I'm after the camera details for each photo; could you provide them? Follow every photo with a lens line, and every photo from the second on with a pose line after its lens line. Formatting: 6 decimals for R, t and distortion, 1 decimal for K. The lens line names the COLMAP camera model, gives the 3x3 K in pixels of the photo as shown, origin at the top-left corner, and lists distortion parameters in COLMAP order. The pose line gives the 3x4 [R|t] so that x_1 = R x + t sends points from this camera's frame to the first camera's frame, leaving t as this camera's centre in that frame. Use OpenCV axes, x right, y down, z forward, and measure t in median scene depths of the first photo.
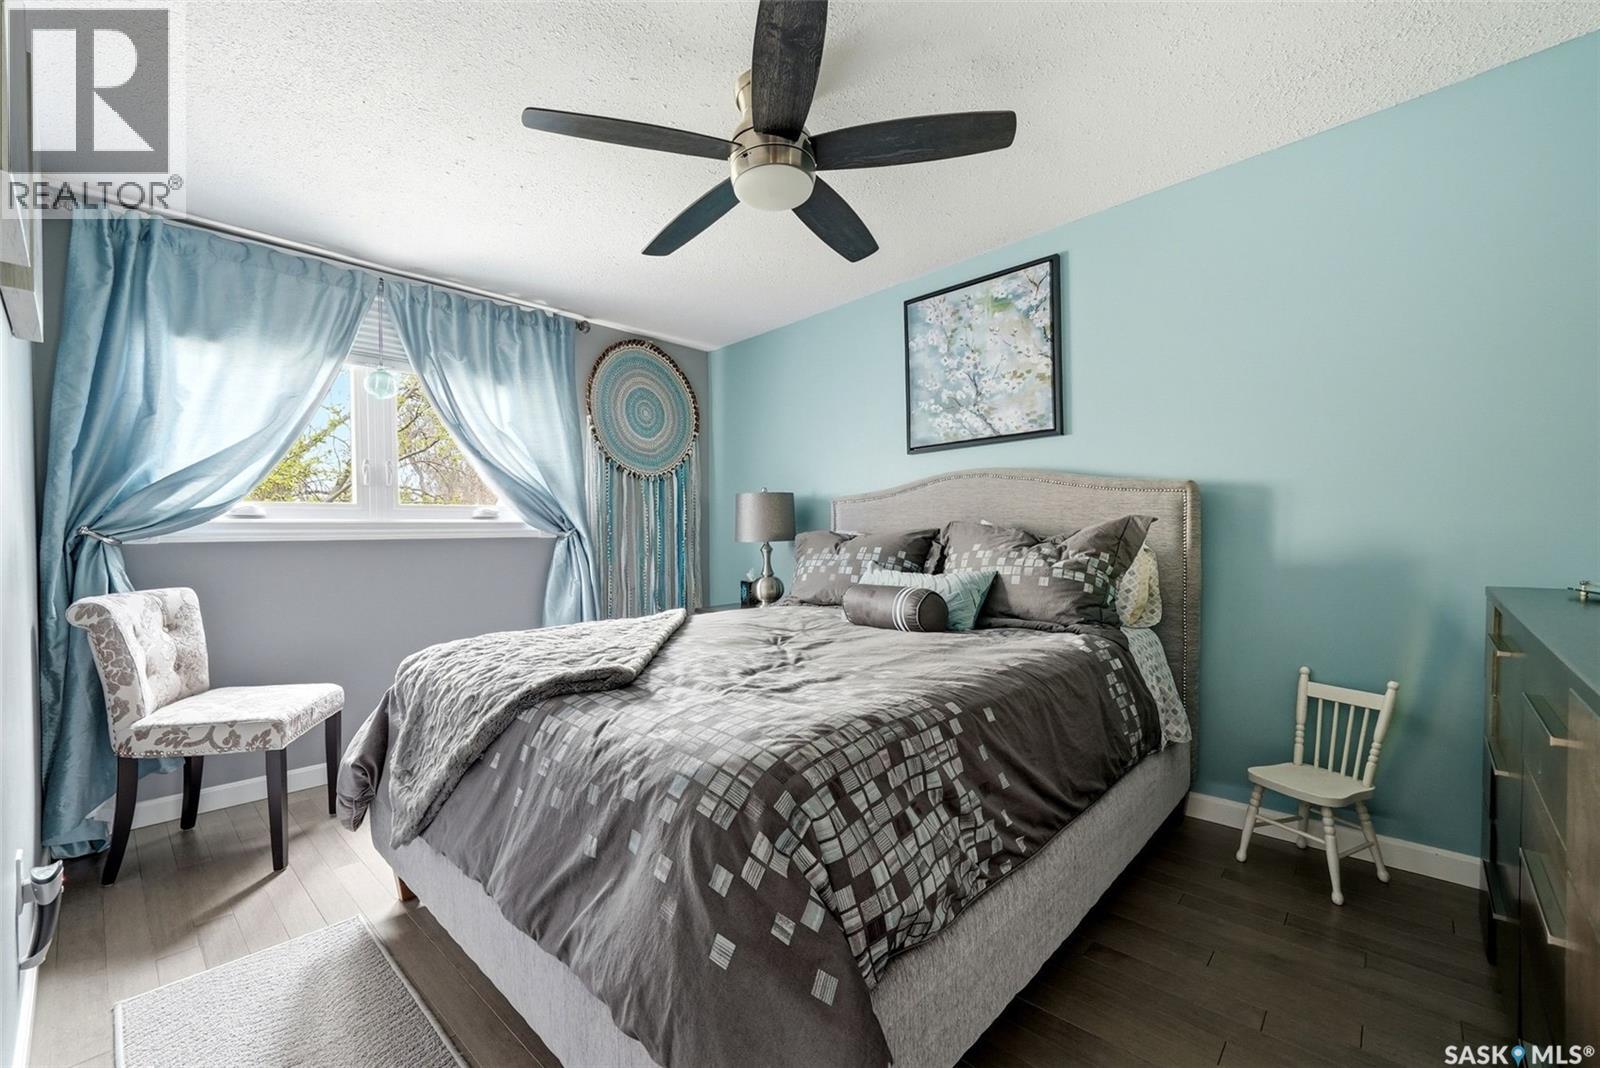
lens RADIAL K [[646.0, 0, 800.0], [0, 646.0, 534.0], [0, 0, 1]] dist [0.000206, 0.000082]
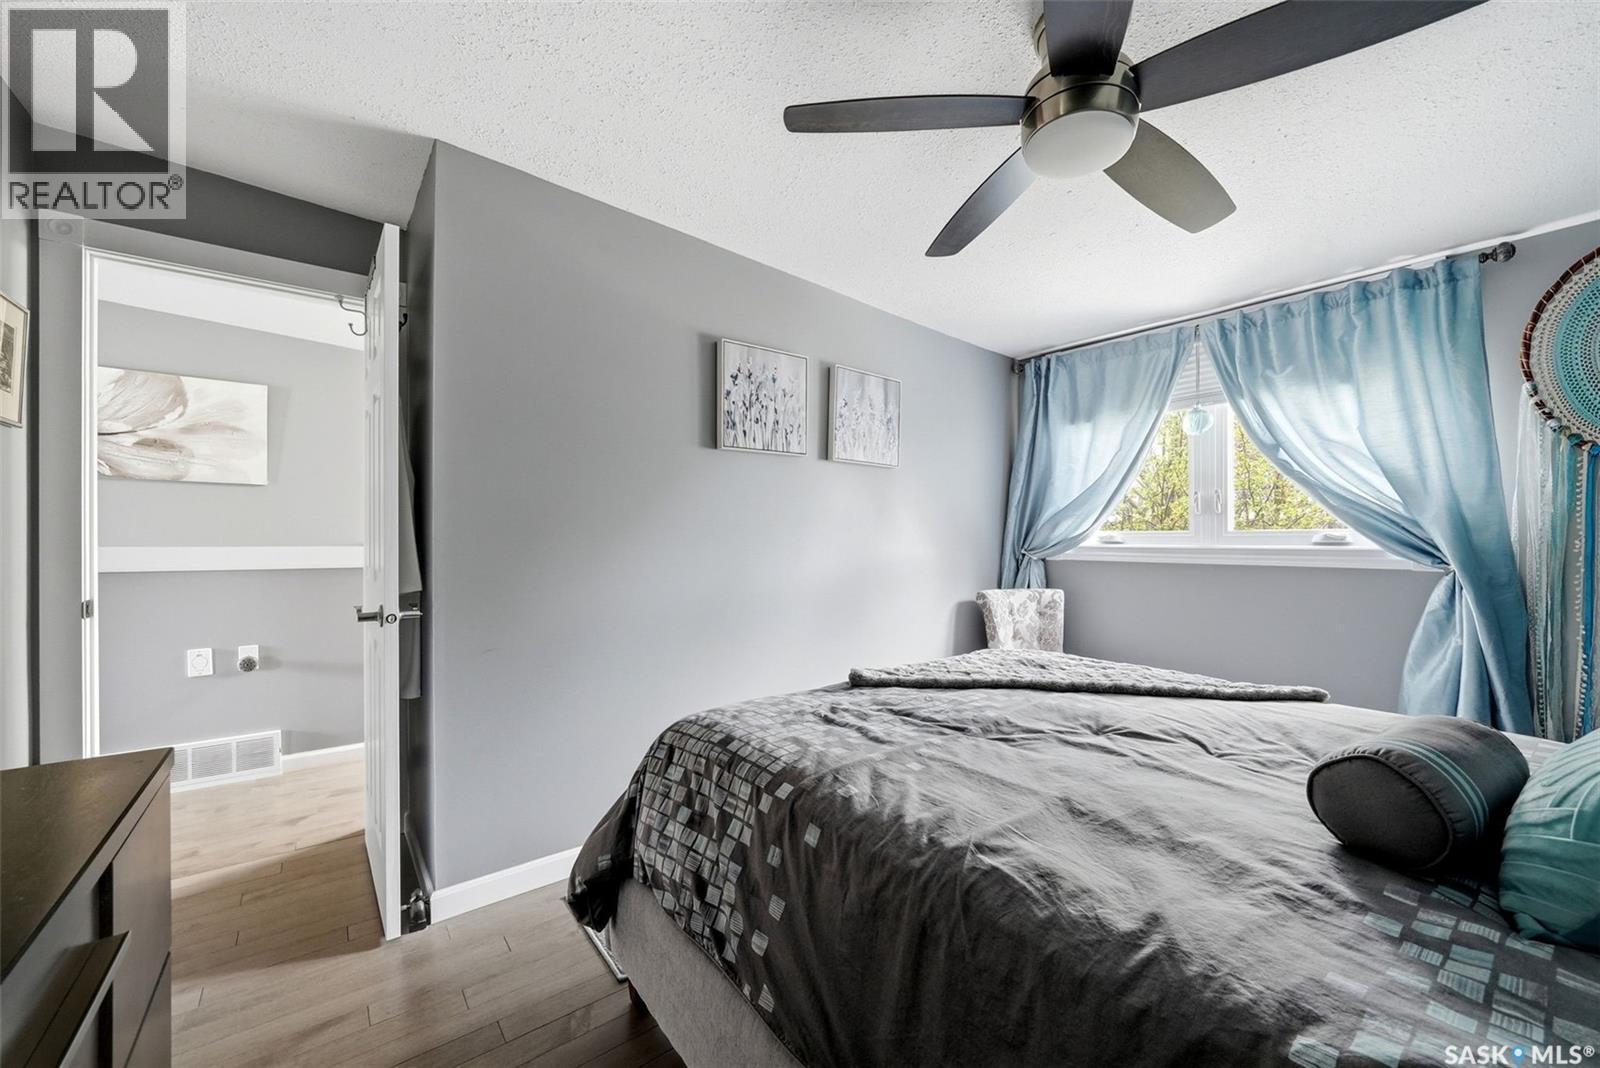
lens RADIAL K [[594.4, 0, 800.0], [0, 594.4, 534.0], [0, 0, 1]] dist [0.000301, 0.000059]
pose [[-0.132822, 0.001040, -0.991139, 0.444520], [-0.009143, 0.999956, 0.002274, -0.038466], [0.991098, 0.009365, -0.132807, 0.474381]]
